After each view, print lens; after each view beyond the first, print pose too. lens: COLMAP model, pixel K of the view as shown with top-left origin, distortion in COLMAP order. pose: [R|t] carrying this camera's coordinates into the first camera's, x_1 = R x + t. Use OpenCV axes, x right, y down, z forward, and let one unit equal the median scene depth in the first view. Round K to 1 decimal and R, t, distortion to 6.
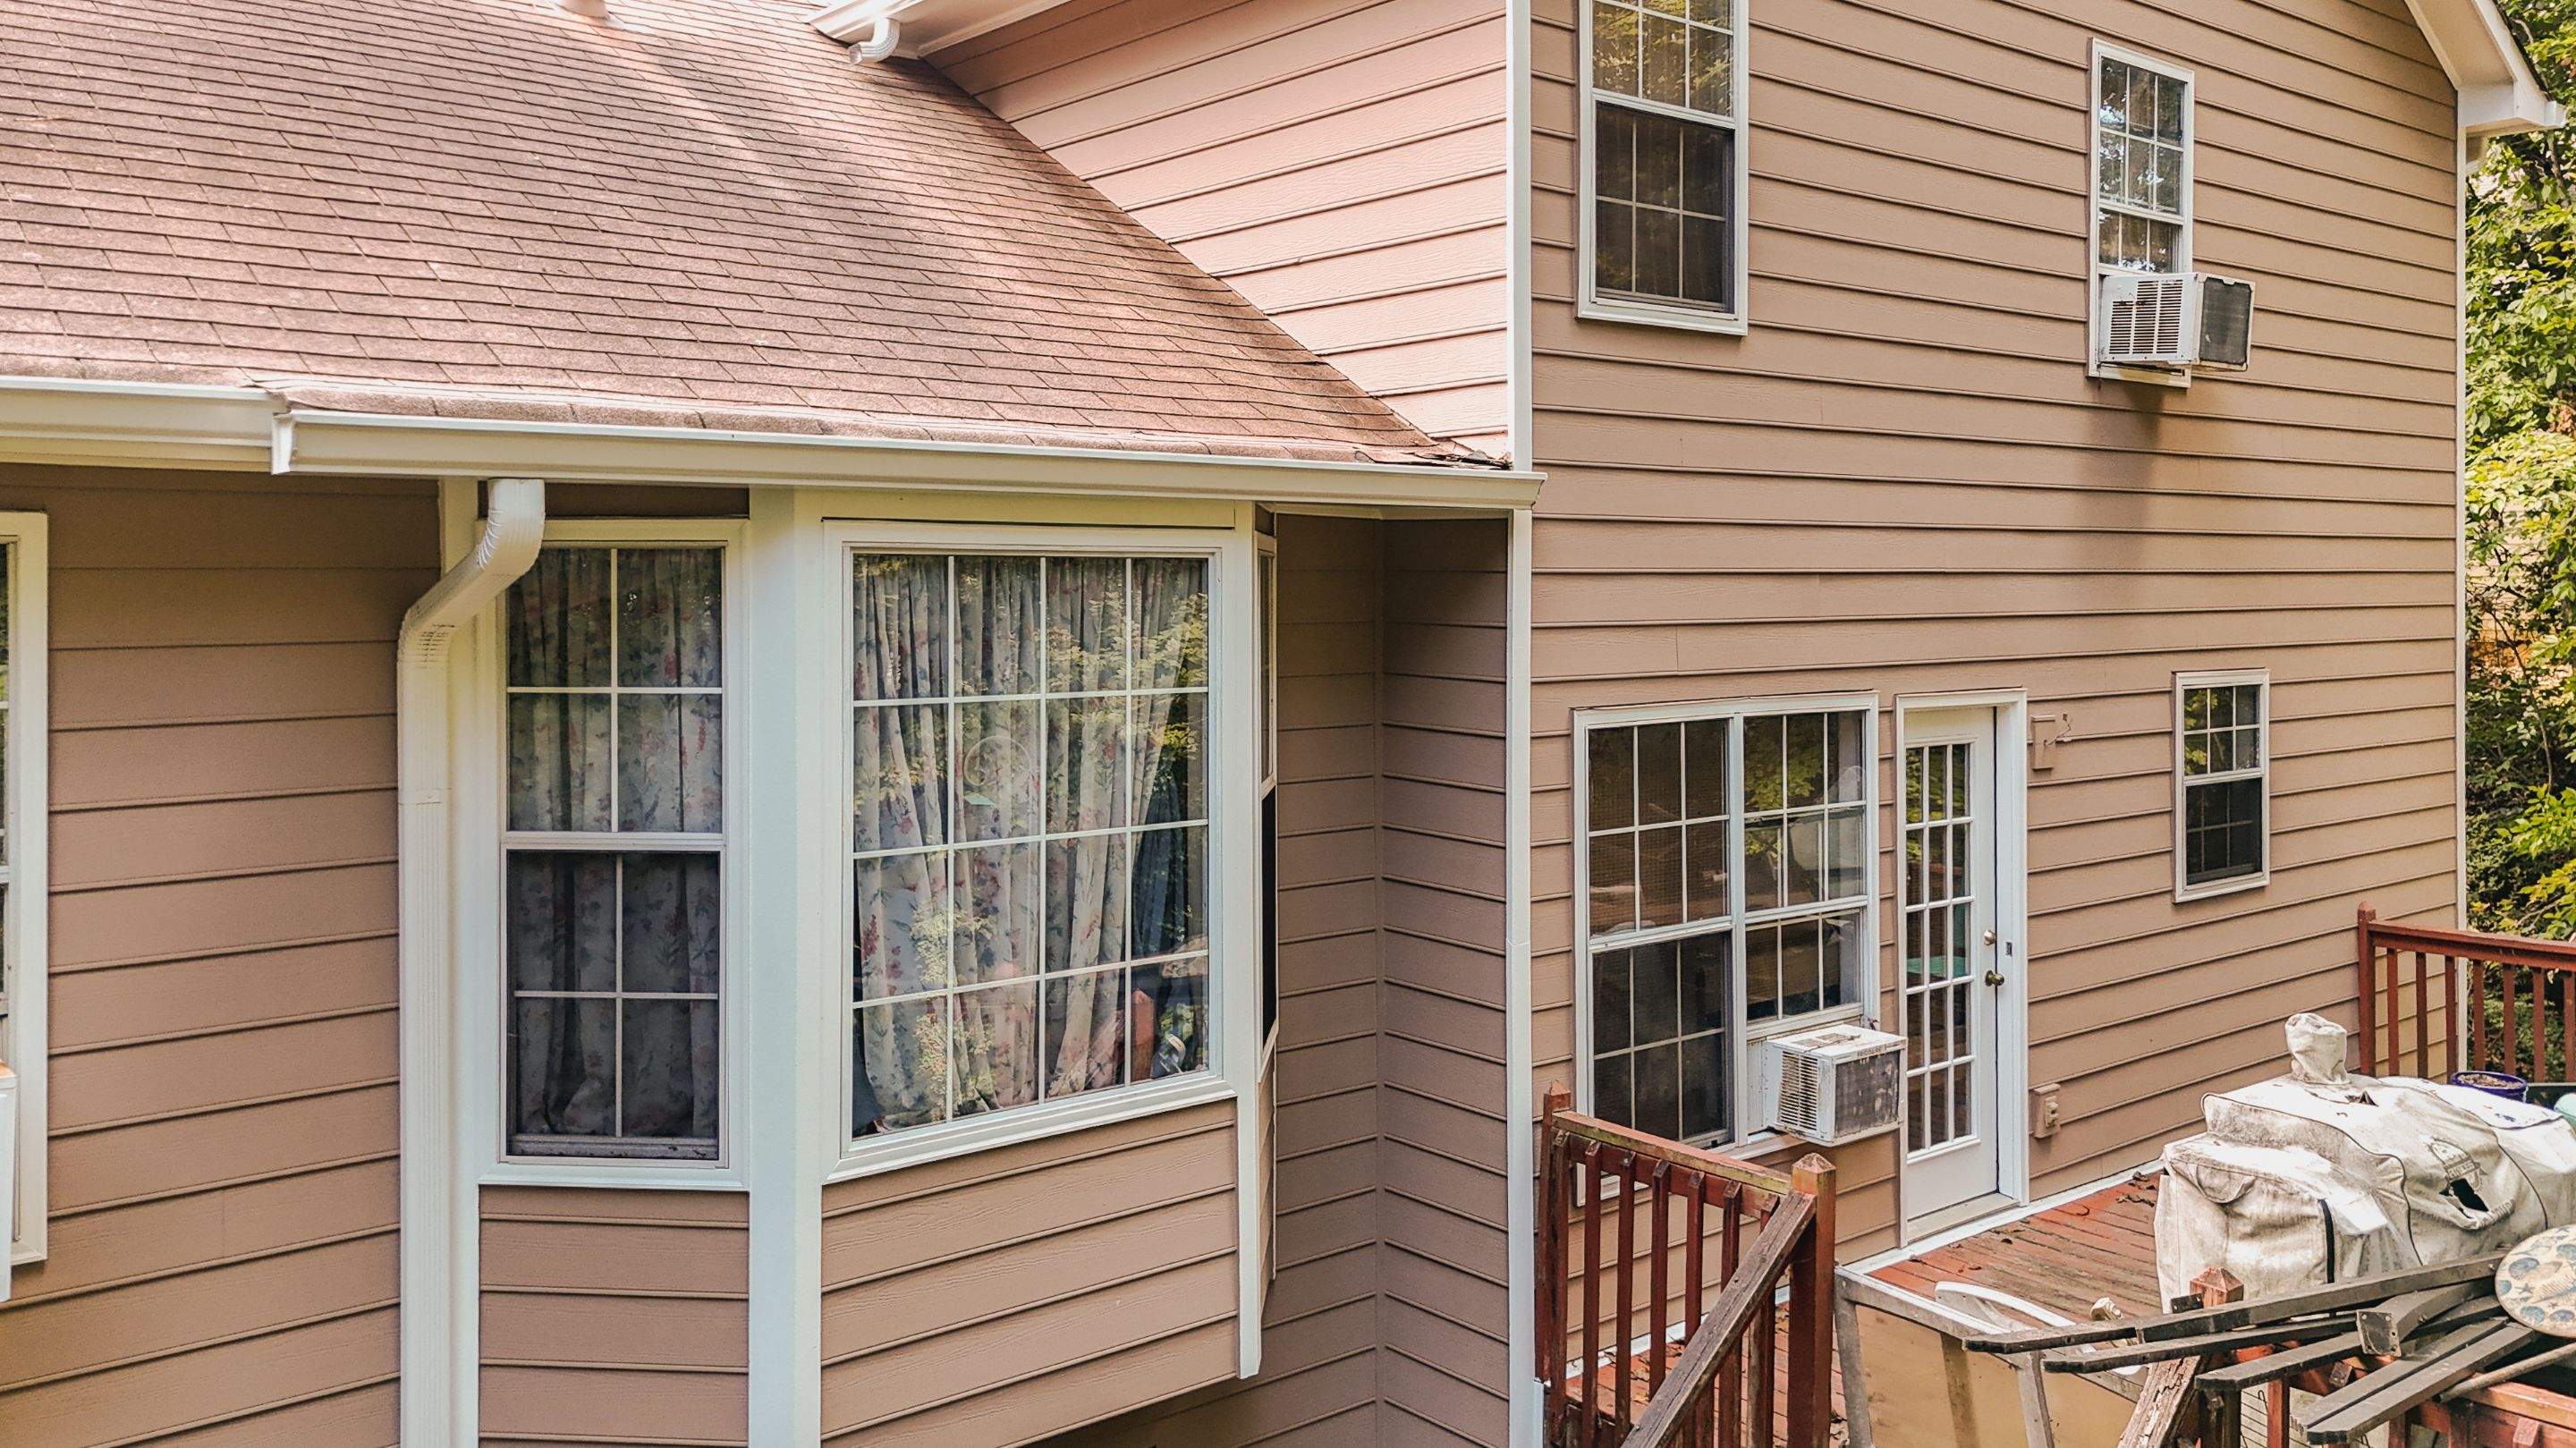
lens RADIAL K [[2023.9, 0, 1220.4], [0, 2023.9, 575.1], [0, 0, 1]] dist [0.033257, -0.014473]
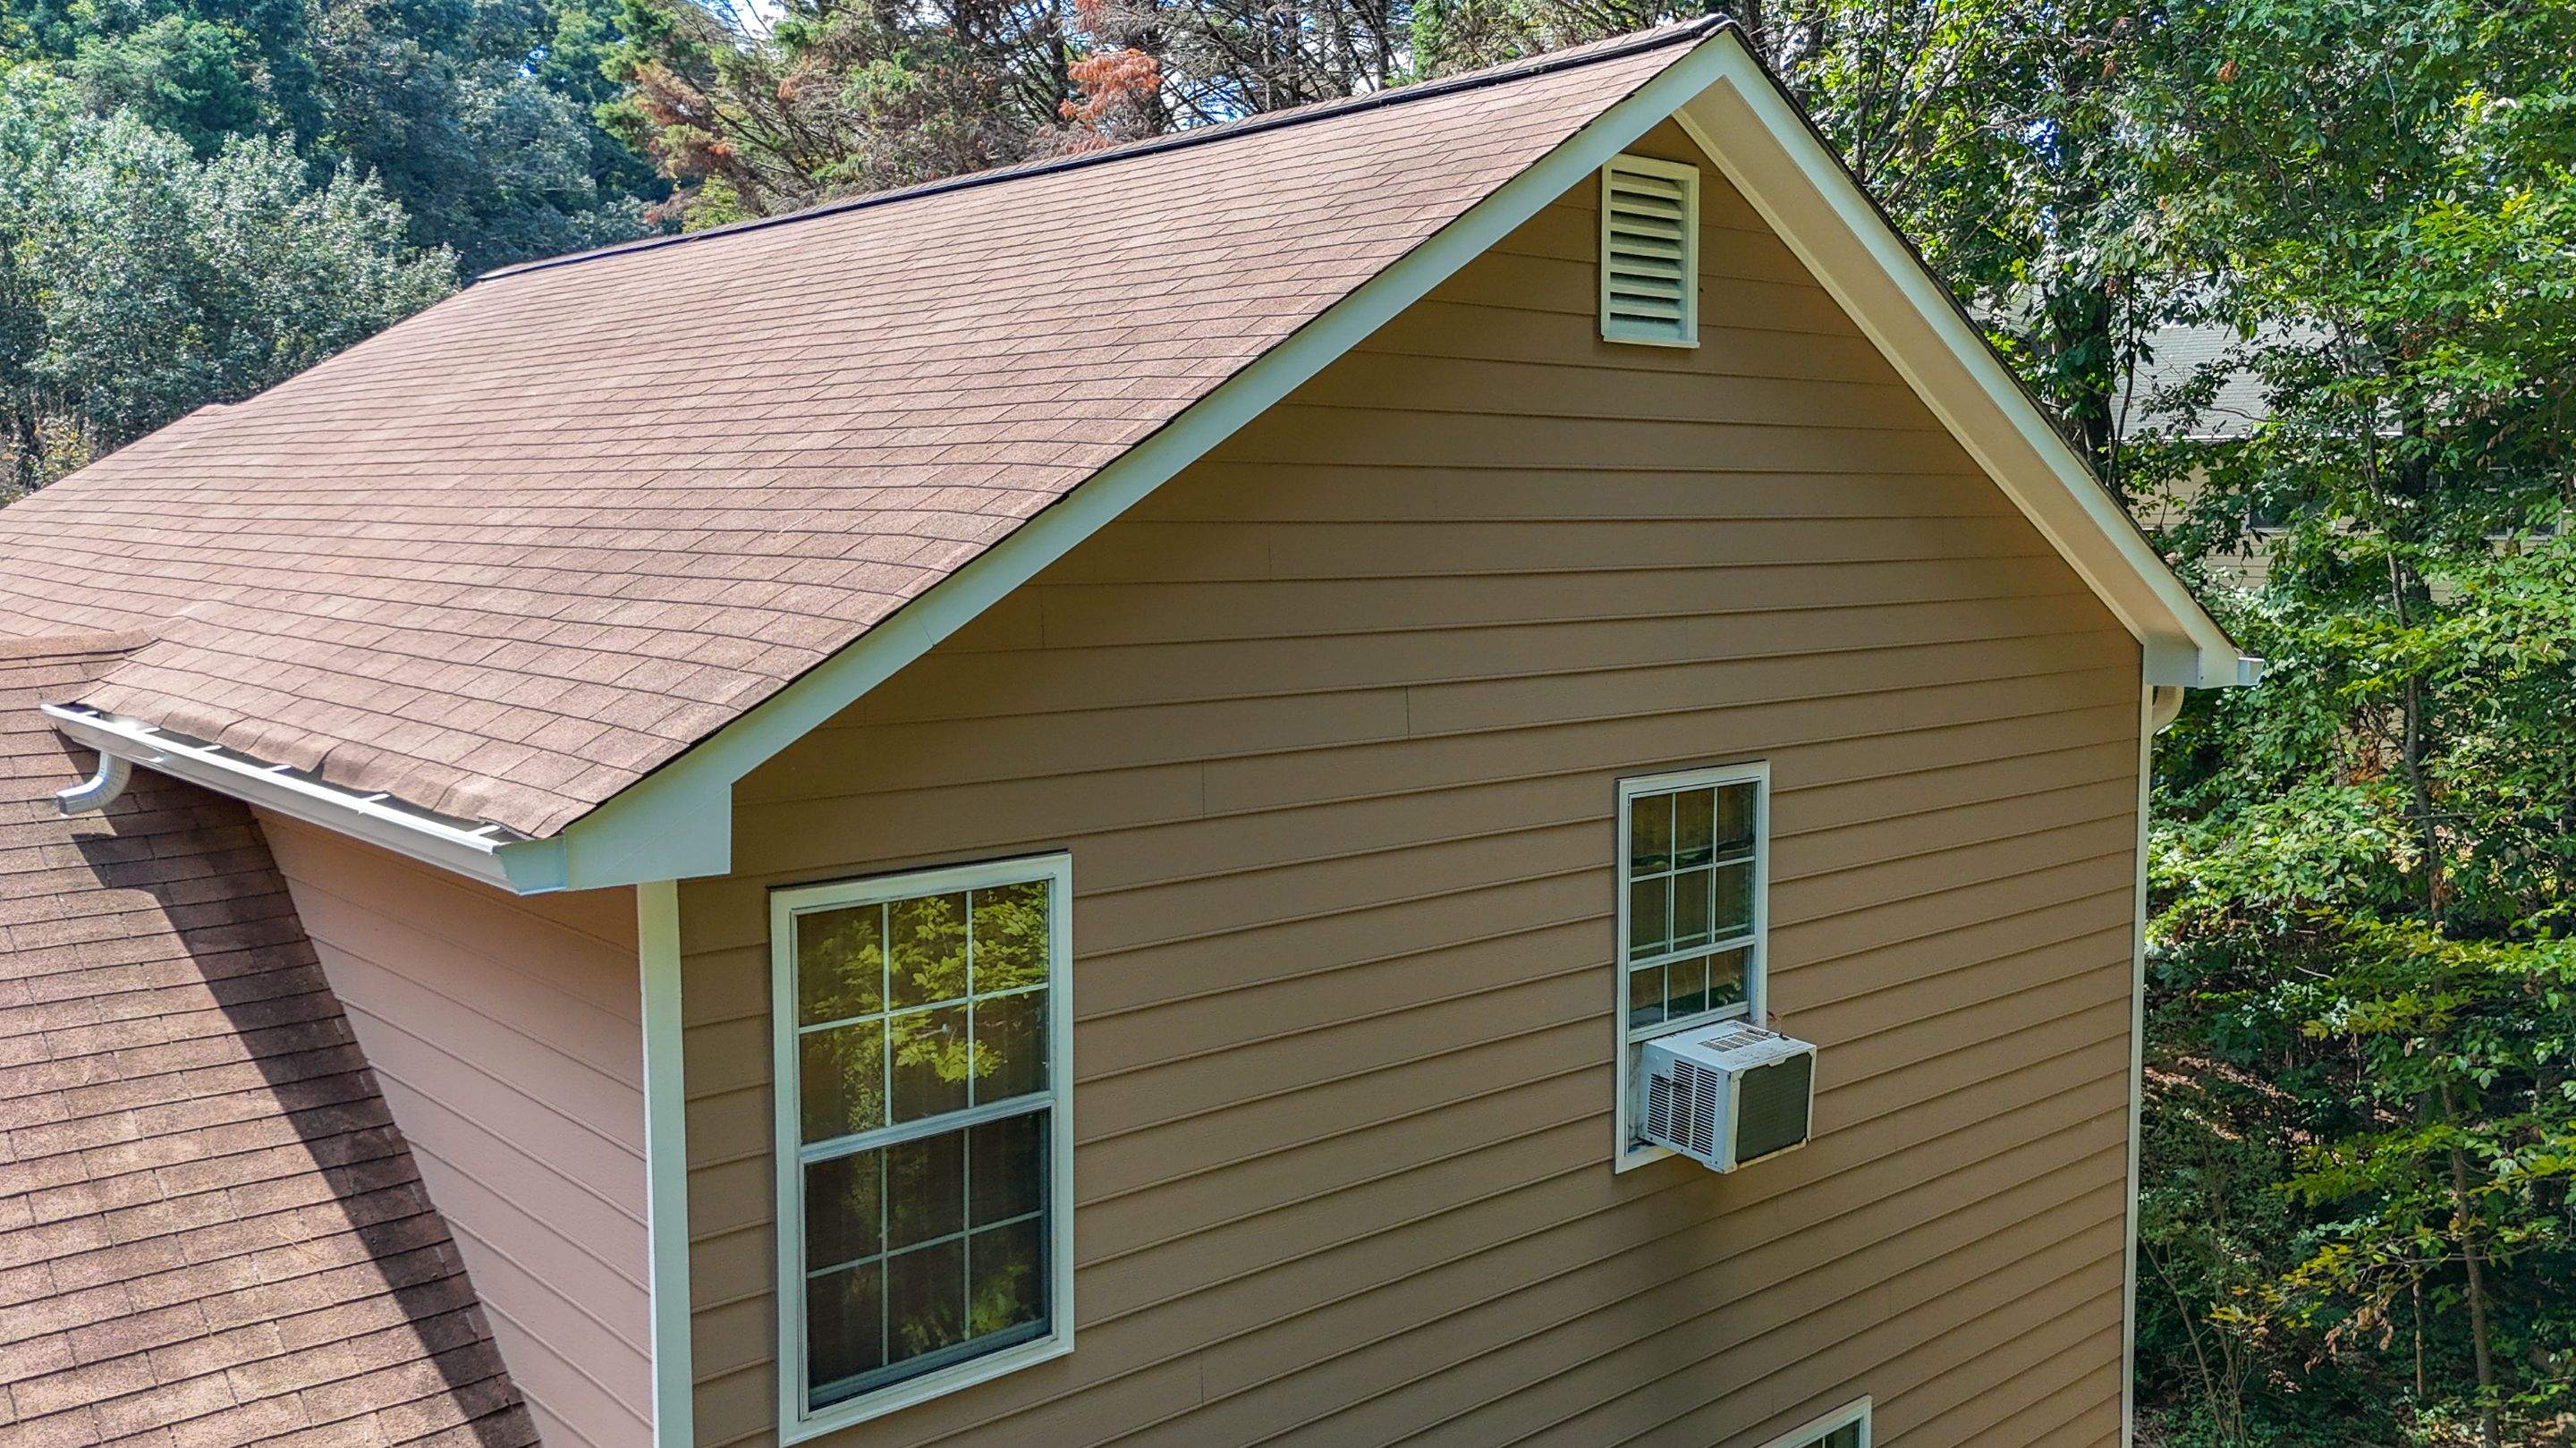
lens RADIAL K [[1925.5, 0, 1305.0], [0, 1925.5, 689.4], [0, 0, 1]] dist [0.048825, -0.018626]
pose [[0.999345, -0.011521, 0.034314, 0.358560], [0.008896, 0.997091, 0.075696, -0.479418], [-0.035086, -0.075341, 0.996540, 0.280697]]
